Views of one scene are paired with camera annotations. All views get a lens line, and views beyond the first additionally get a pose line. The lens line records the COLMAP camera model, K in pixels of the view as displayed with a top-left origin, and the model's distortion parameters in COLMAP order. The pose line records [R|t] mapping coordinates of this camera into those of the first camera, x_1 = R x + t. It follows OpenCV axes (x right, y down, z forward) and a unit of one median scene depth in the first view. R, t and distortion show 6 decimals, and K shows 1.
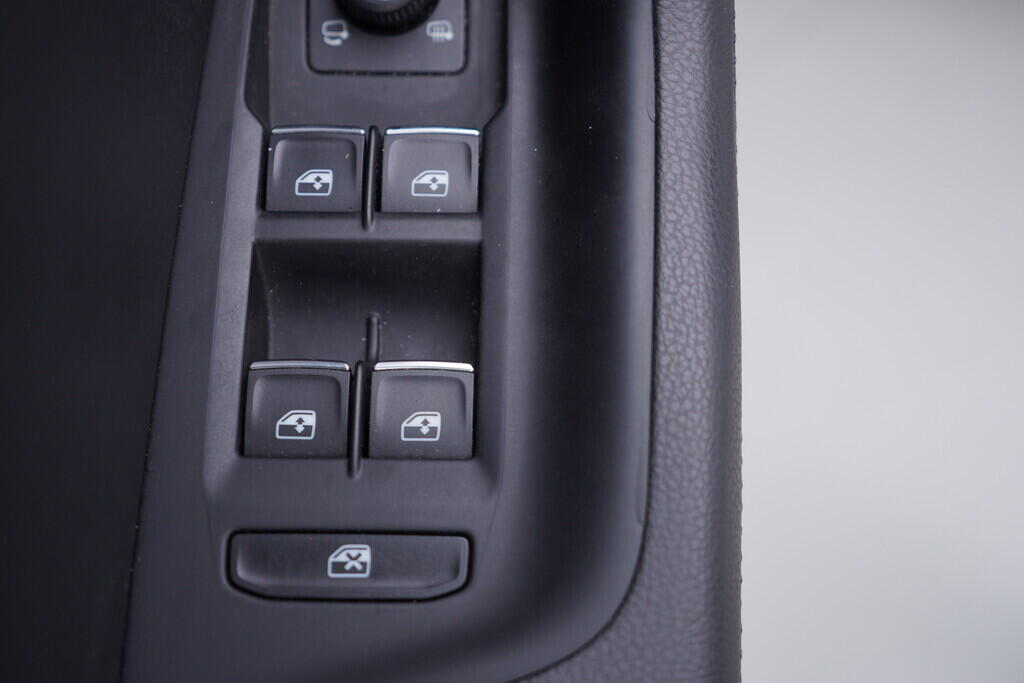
lens RADIAL K [[1048.7, 0, 513.5], [0, 1048.7, 337.6], [0, 0, 1]] dist [-0.002553, 0.000000]
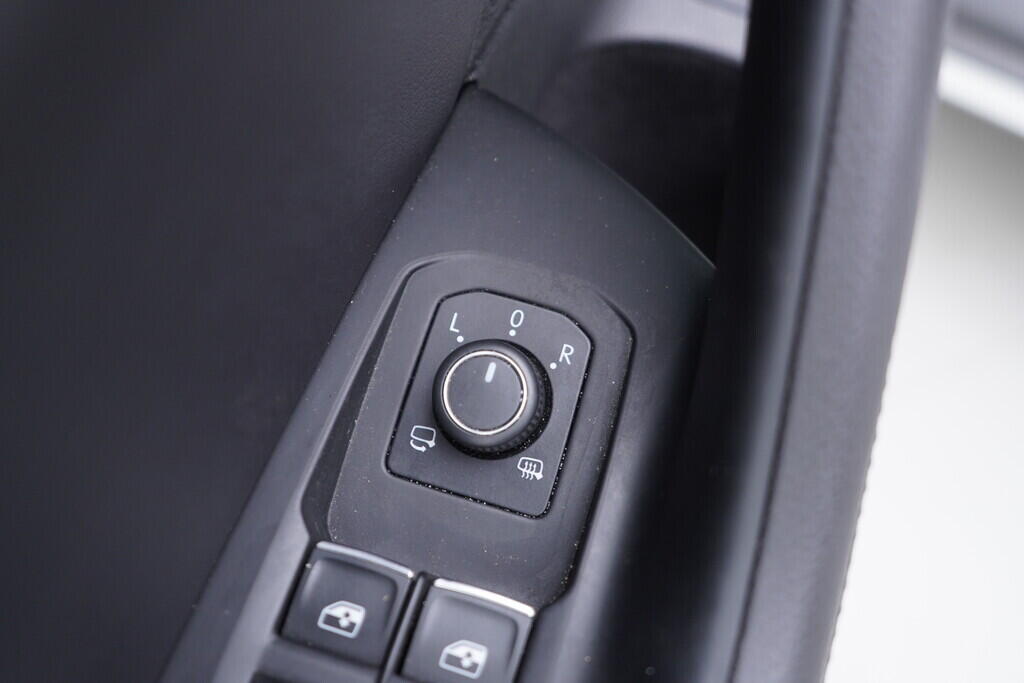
lens RADIAL K [[1048.7, 0, 511.9], [0, 1048.7, 347.0], [0, 0, 1]] dist [-0.002553, 0.000000]
pose [[0.956317, 0.263763, -0.126044, 0.001784], [-0.282853, 0.943786, -0.171062, -0.230284], [0.073838, 0.199242, 0.977165, 0.076299]]
